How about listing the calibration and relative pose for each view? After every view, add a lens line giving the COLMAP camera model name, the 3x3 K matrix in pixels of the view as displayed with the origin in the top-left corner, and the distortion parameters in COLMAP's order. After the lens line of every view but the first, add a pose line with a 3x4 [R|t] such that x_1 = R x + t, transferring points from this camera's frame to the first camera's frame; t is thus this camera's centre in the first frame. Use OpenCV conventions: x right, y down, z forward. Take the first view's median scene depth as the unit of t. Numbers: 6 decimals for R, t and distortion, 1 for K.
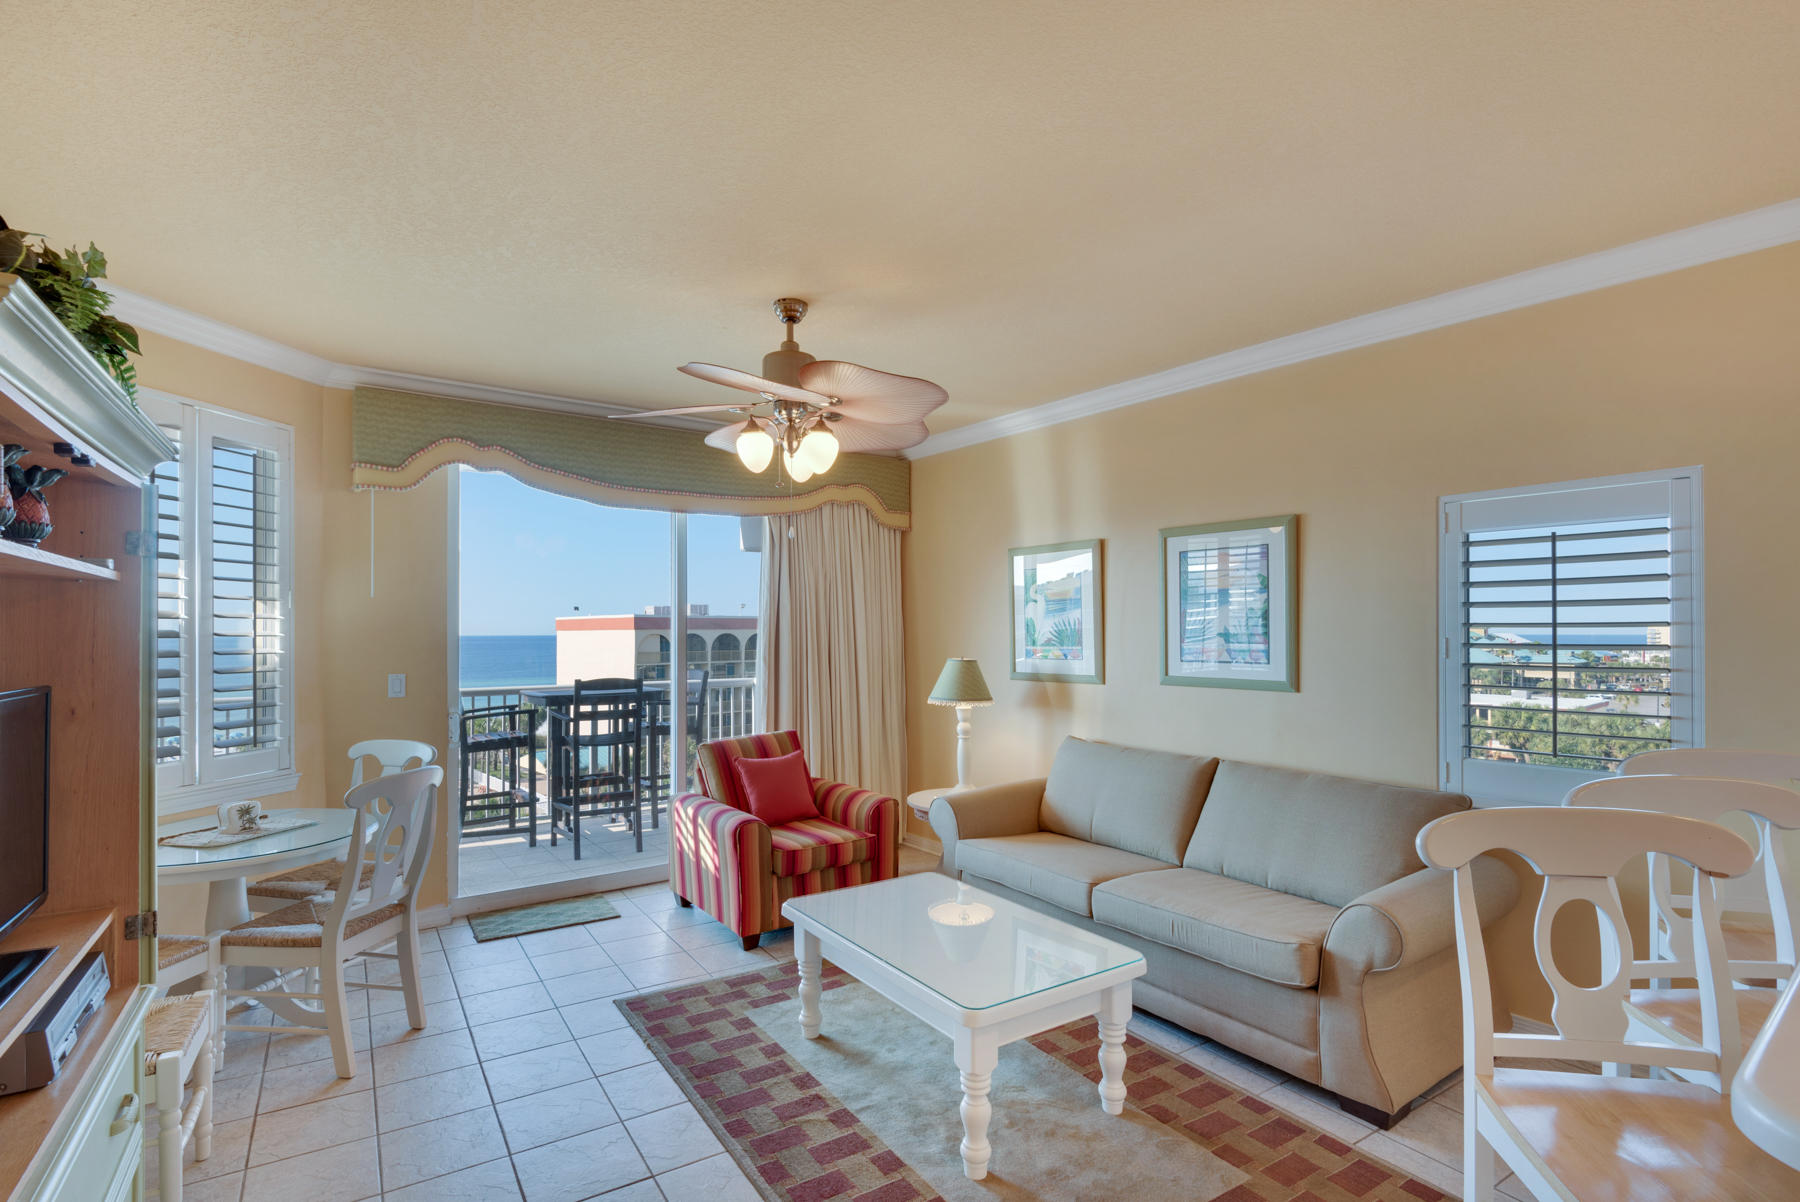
lens RADIAL K [[865.1, 0, 898.4], [0, 865.1, 651.2], [0, 0, 1]] dist [0.003982, 0.000576]
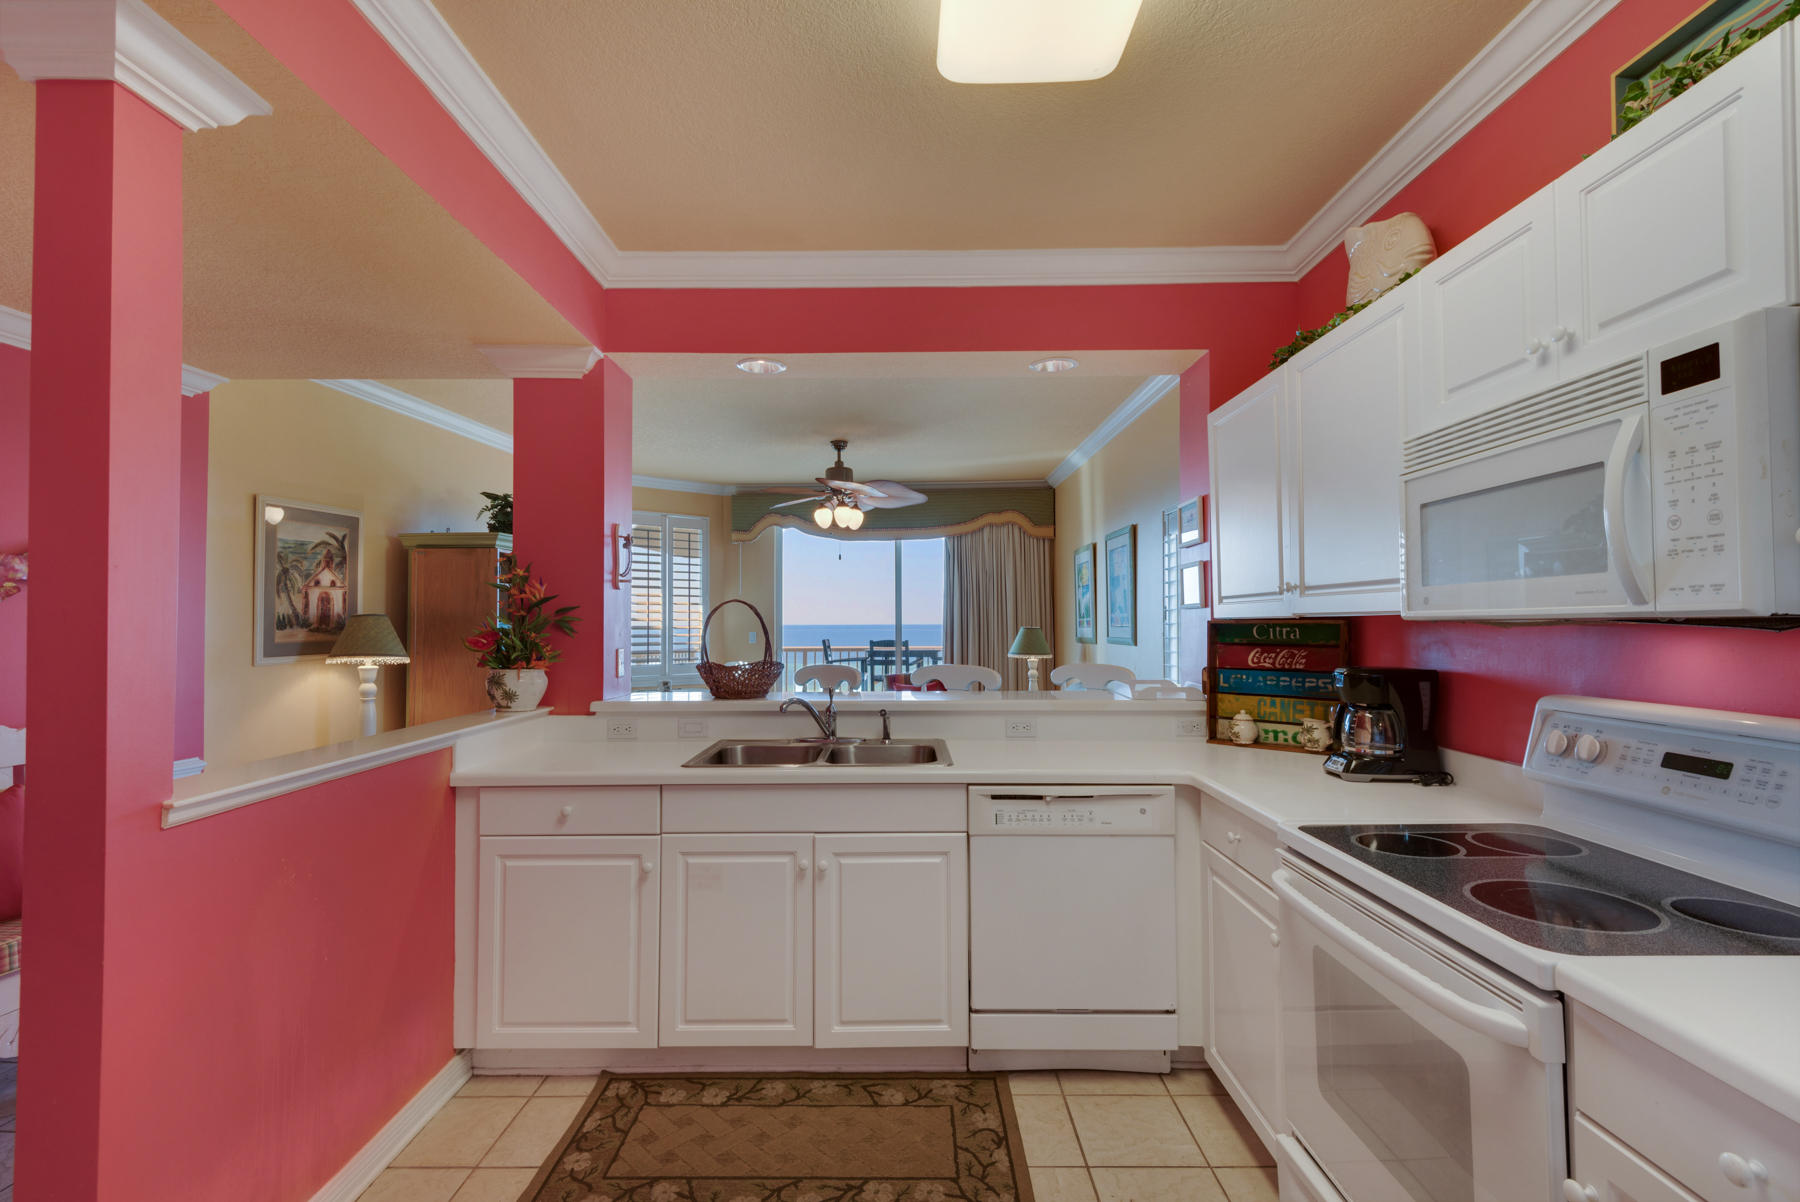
lens RADIAL K [[806.4, 0, 891.3], [0, 806.4, 606.3], [0, 0, 1]] dist [0.019398, -0.016686]
pose [[0.780743, -0.011015, -0.624755, 0.808960], [-0.015802, 0.999177, -0.037364, 0.030285], [0.624652, 0.039043, 0.779926, -0.256460]]
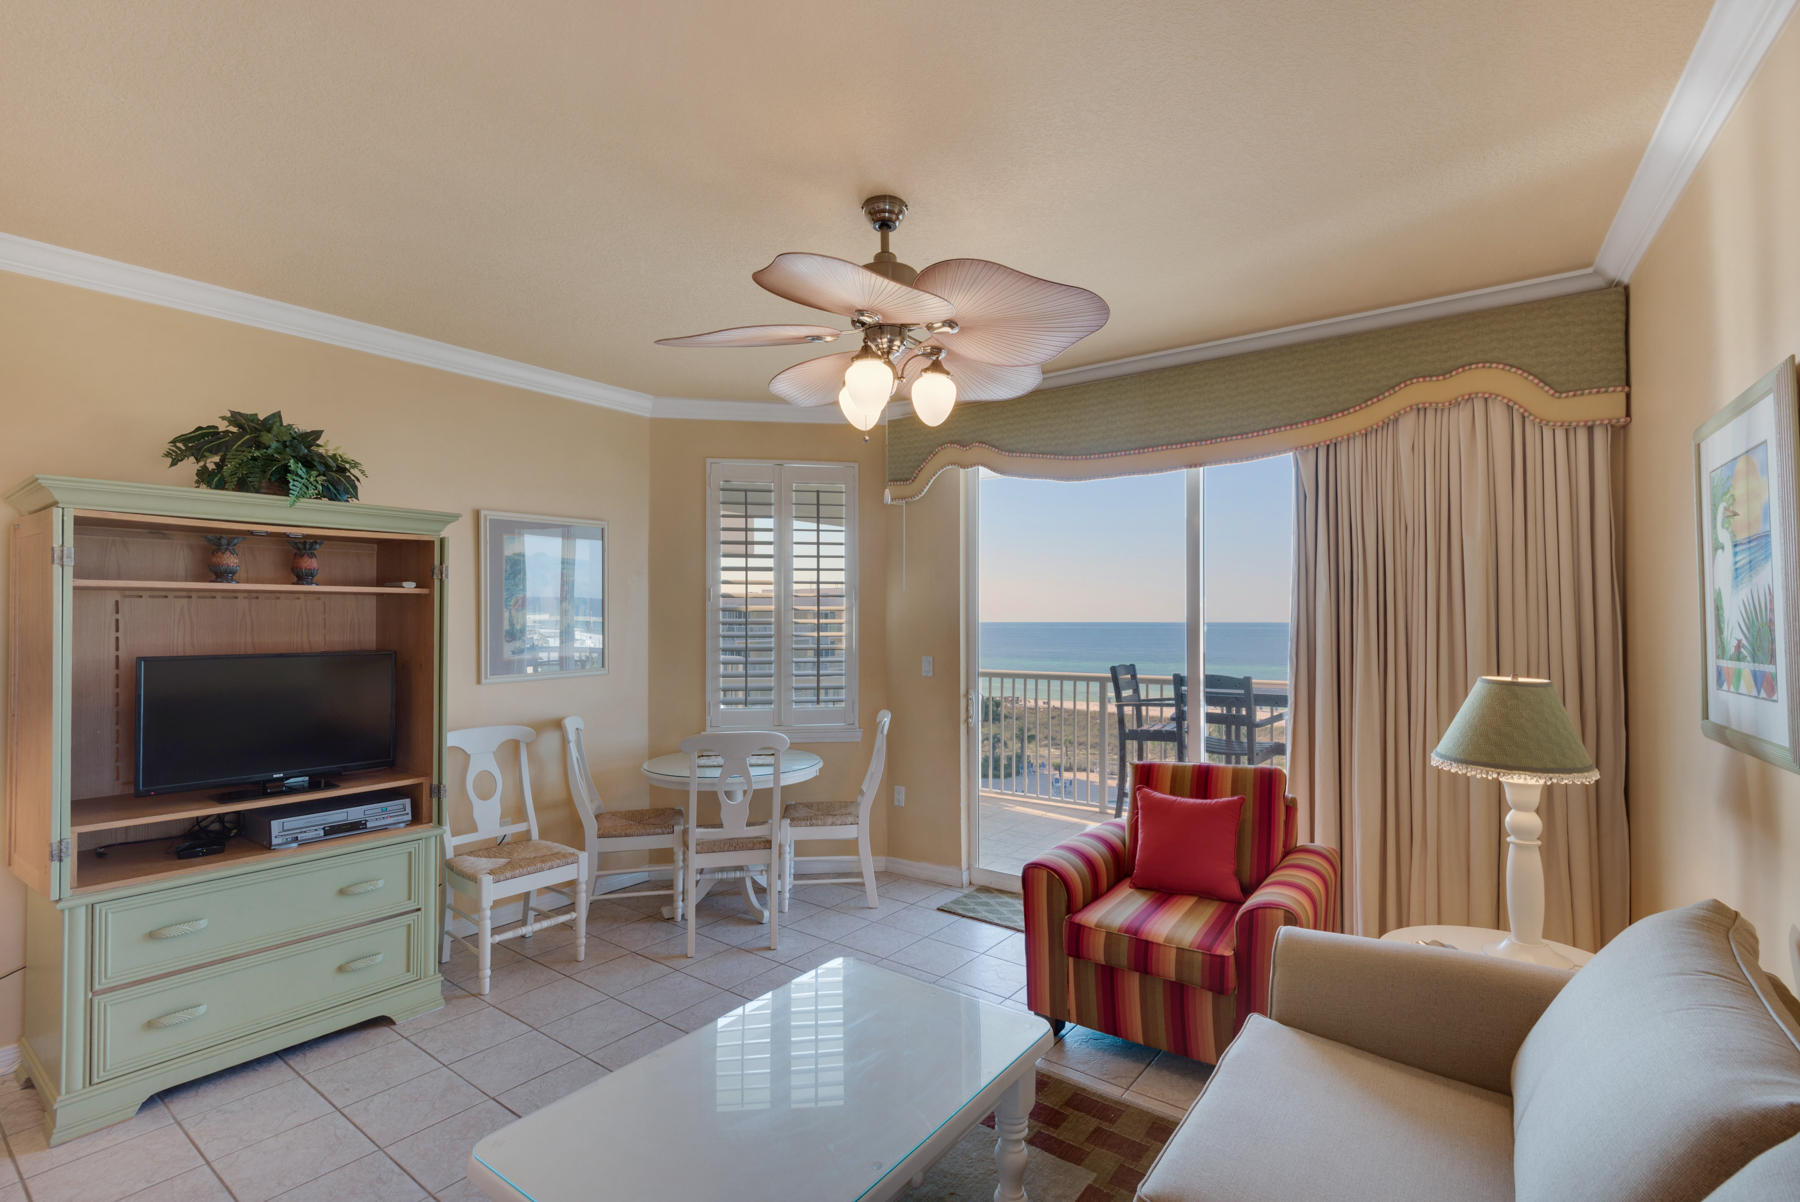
lens RADIAL K [[820.9, 0, 896.8], [0, 820.9, 614.0], [0, 0, 1]] dist [-0.002857, 0.008596]
pose [[0.333830, -0.003224, -0.942628, 0.418795], [-0.021159, 0.999717, -0.010913, -0.016231], [0.942396, 0.023588, 0.333667, 0.555278]]
